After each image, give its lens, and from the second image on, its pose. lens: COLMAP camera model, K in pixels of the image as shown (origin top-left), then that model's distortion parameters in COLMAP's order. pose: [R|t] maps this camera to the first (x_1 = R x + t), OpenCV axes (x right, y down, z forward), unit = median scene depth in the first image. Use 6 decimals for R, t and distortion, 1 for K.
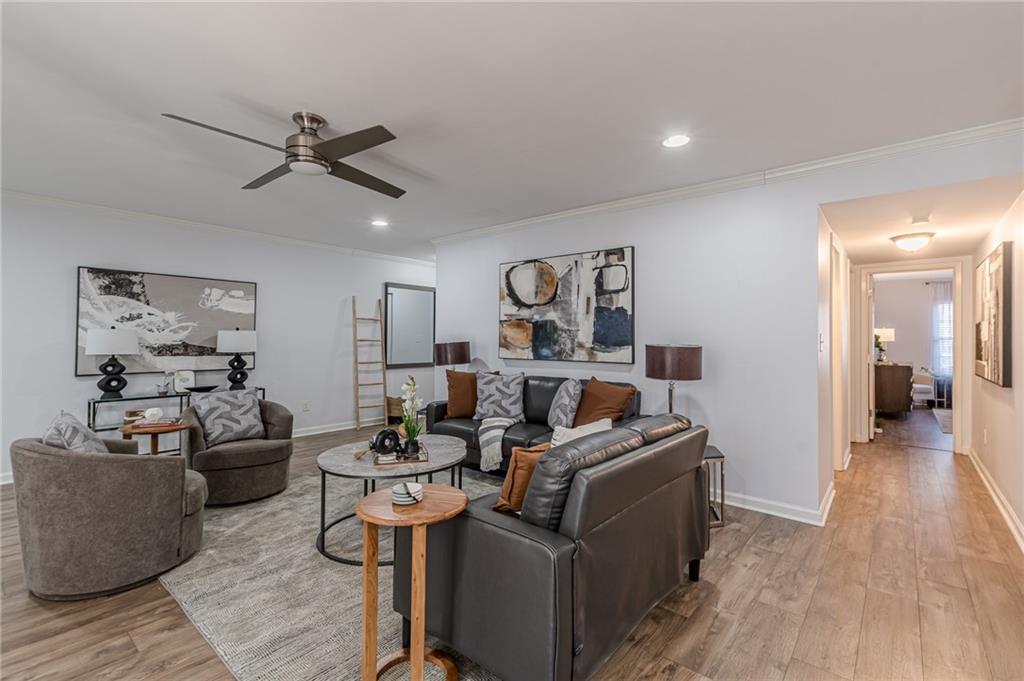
lens RADIAL K [[455.3, 0, 512.4], [0, 455.3, 337.1], [0, 0, 1]] dist [0.017370, -0.011027]
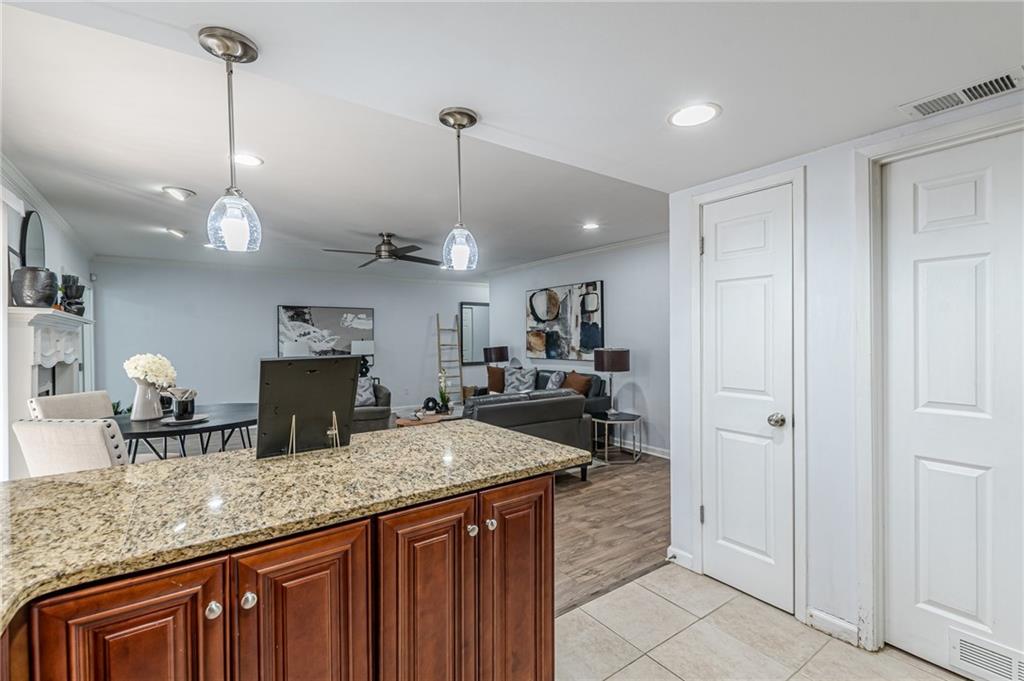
lens RADIAL K [[455.3, 0, 512.4], [0, 455.3, 337.1], [0, 0, 1]] dist [0.017370, -0.011027]
pose [[0.970375, -0.015060, -0.241134, 0.297775], [0.015786, 0.999875, 0.001080, -0.022243], [0.241088, -0.004855, 0.970491, -0.424673]]
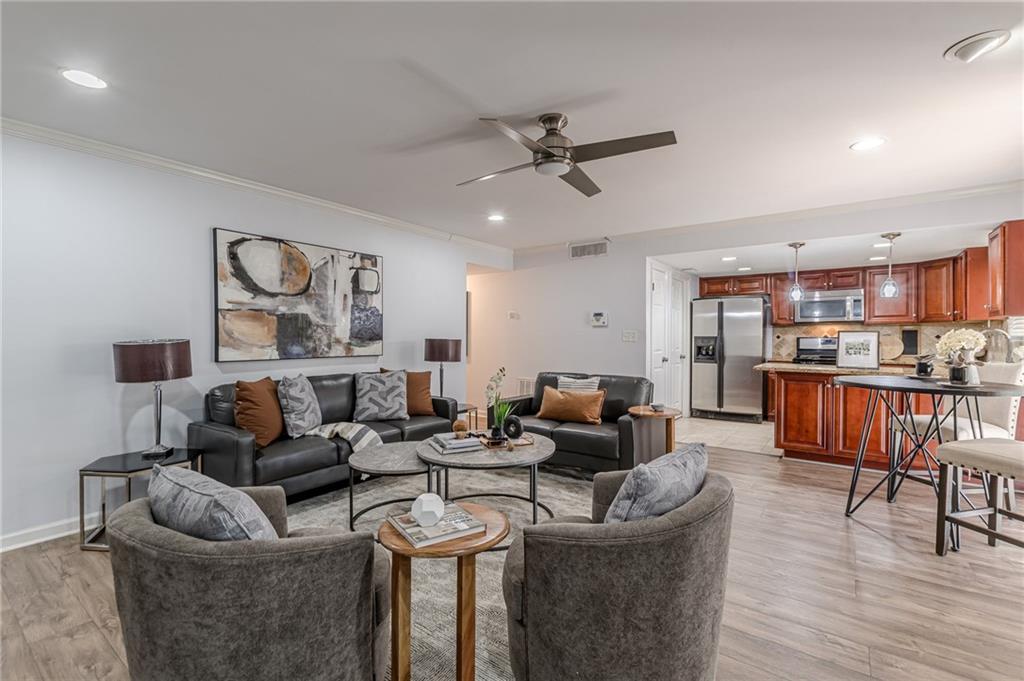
lens RADIAL K [[455.3, 0, 512.4], [0, 455.3, 337.1], [0, 0, 1]] dist [0.017370, -0.011027]
pose [[-0.060535, -0.005828, 0.998149, -0.839310], [-0.001942, 0.999982, 0.005720, 0.002820], [-0.998164, -0.001592, -0.060545, 0.646576]]
